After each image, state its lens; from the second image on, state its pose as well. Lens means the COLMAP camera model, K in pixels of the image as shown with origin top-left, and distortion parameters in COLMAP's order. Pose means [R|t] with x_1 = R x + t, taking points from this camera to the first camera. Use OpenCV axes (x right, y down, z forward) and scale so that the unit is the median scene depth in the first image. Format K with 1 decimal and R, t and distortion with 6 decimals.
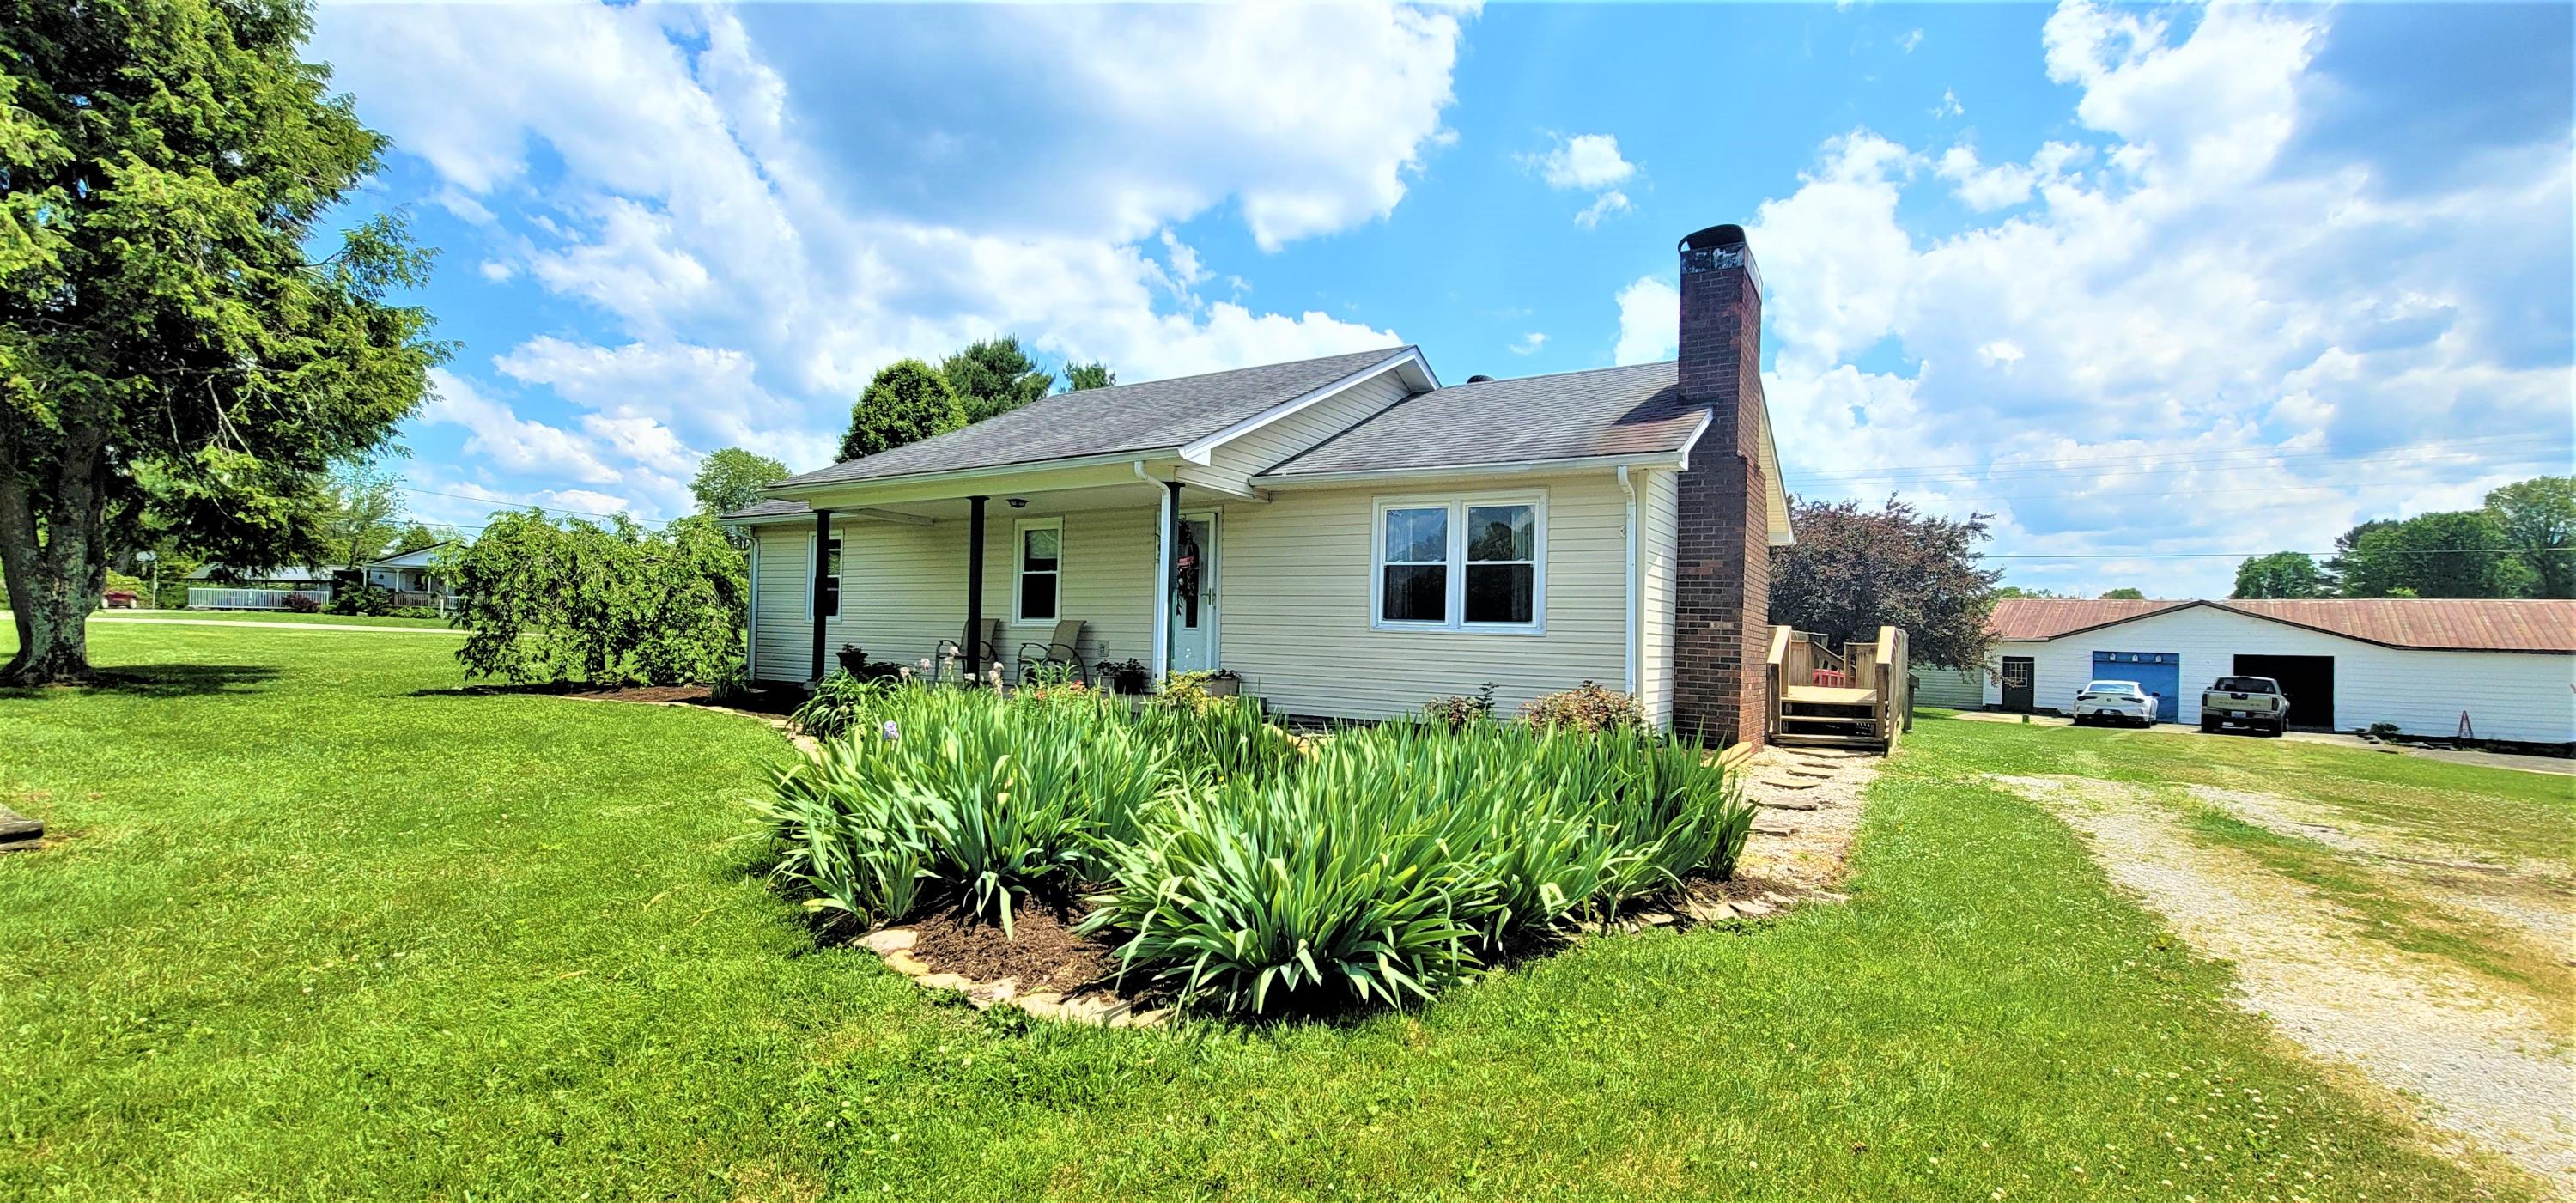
lens RADIAL K [[1062.5, 0, 1282.8], [0, 1062.5, 615.4], [0, 0, 1]] dist [-0.008801, -0.000025]
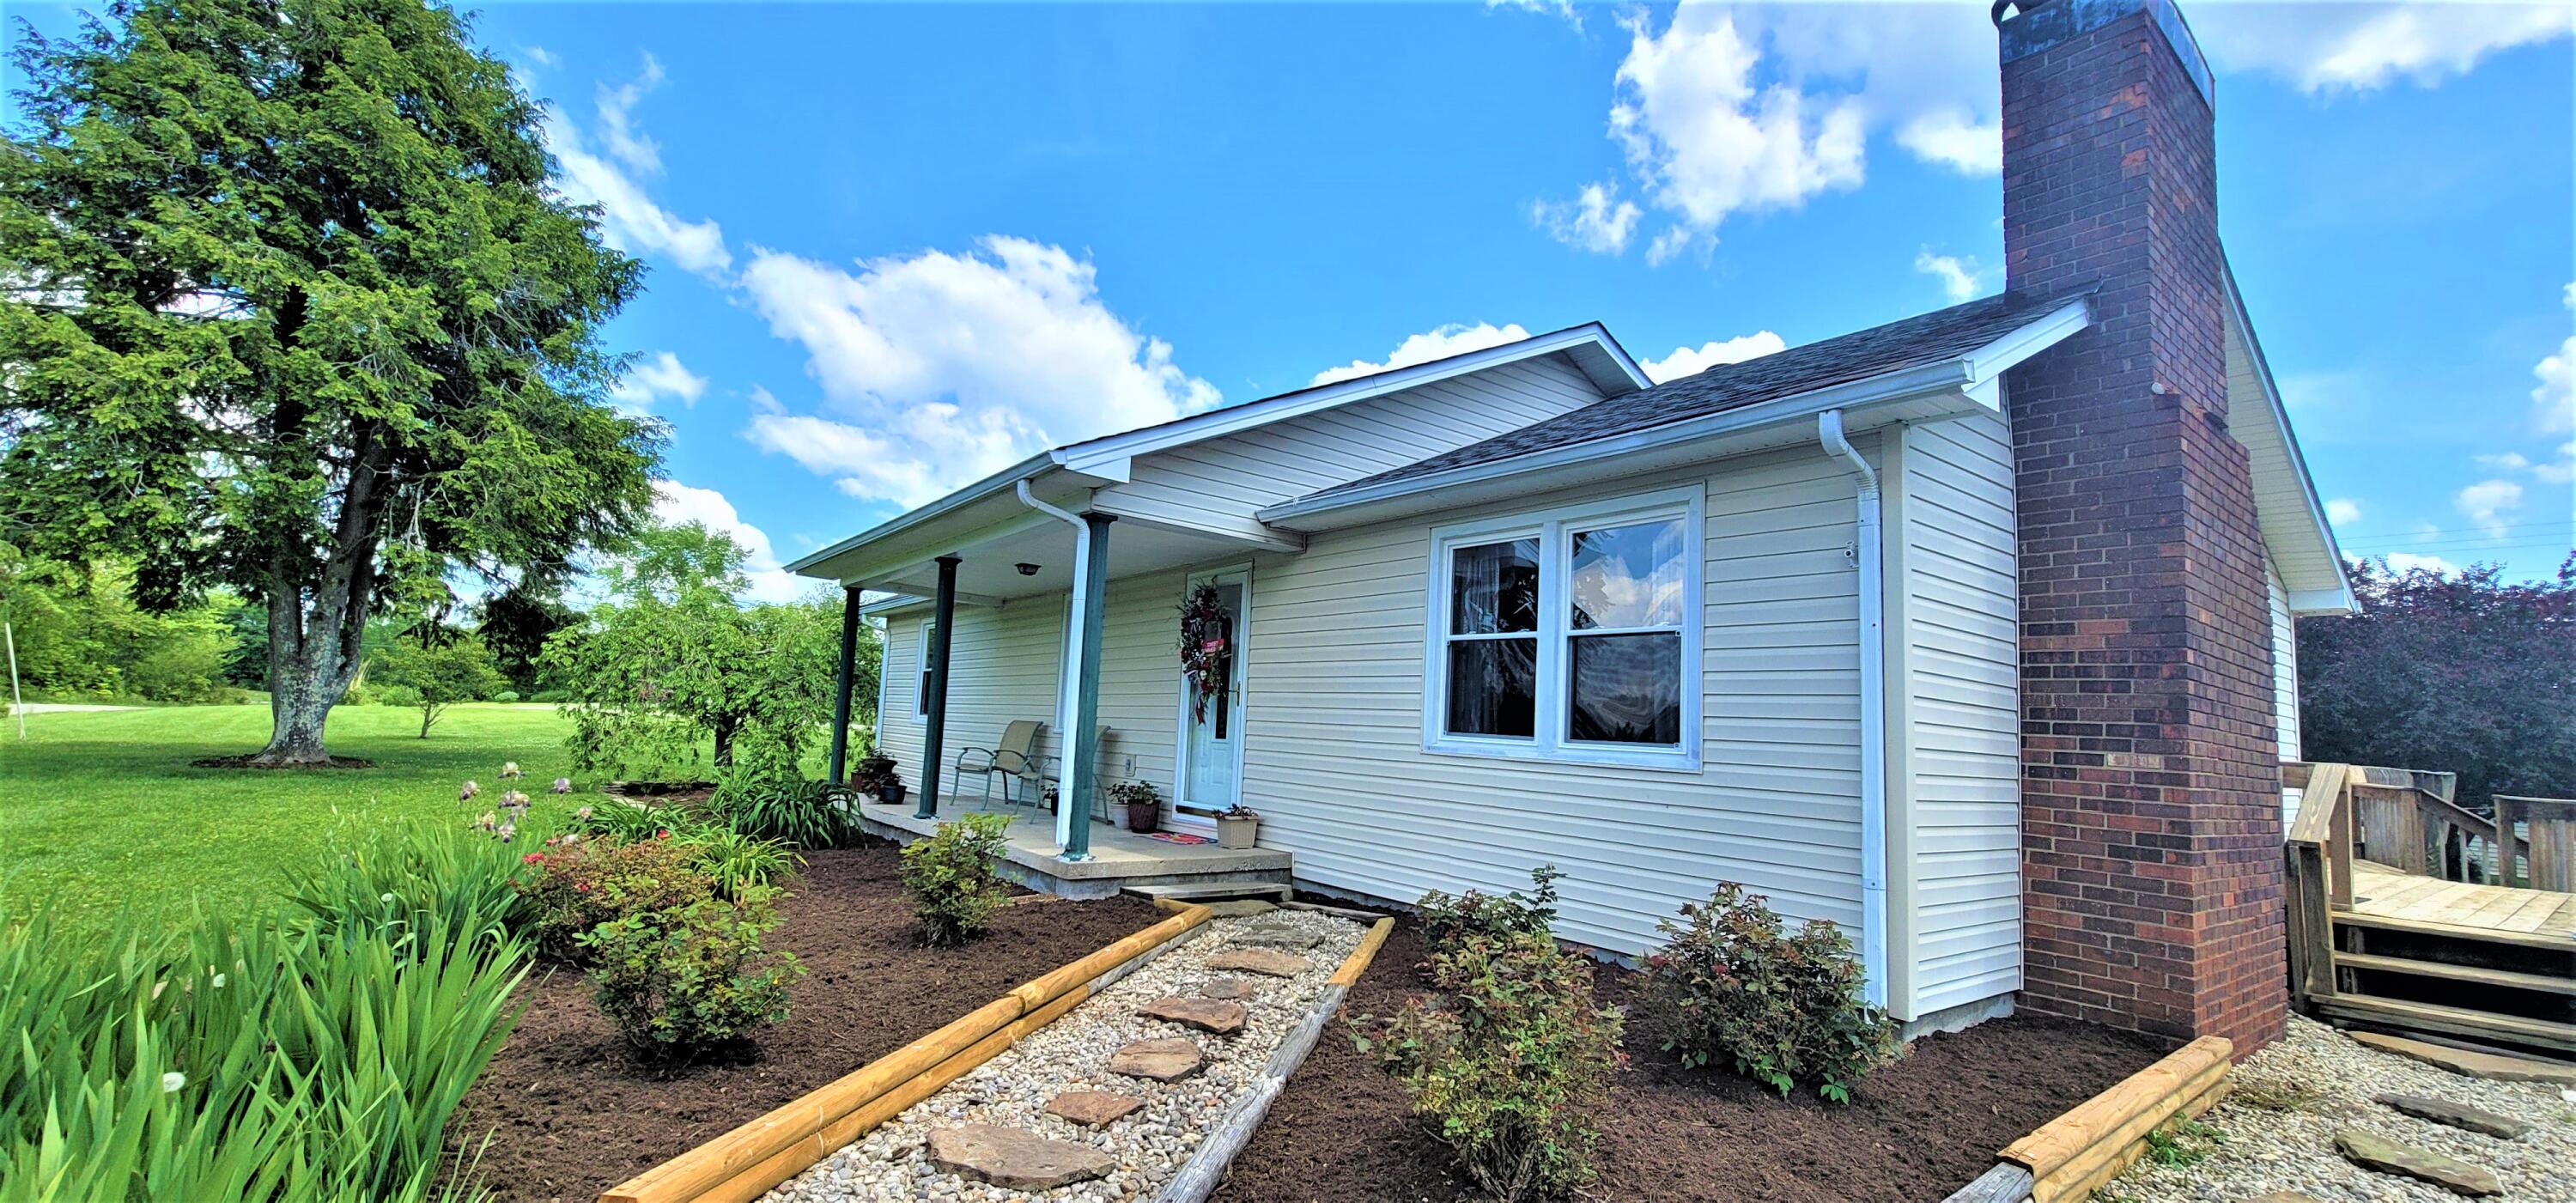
lens RADIAL K [[1062.5, 0, 1282.8], [0, 1062.5, 615.4], [0, 0, 1]] dist [-0.008801, -0.000025]
pose [[0.934846, -0.017736, -0.354610, 0.219563], [-0.018458, 0.994973, -0.098423, -0.001561], [0.354573, 0.098556, 0.929820, 0.417083]]
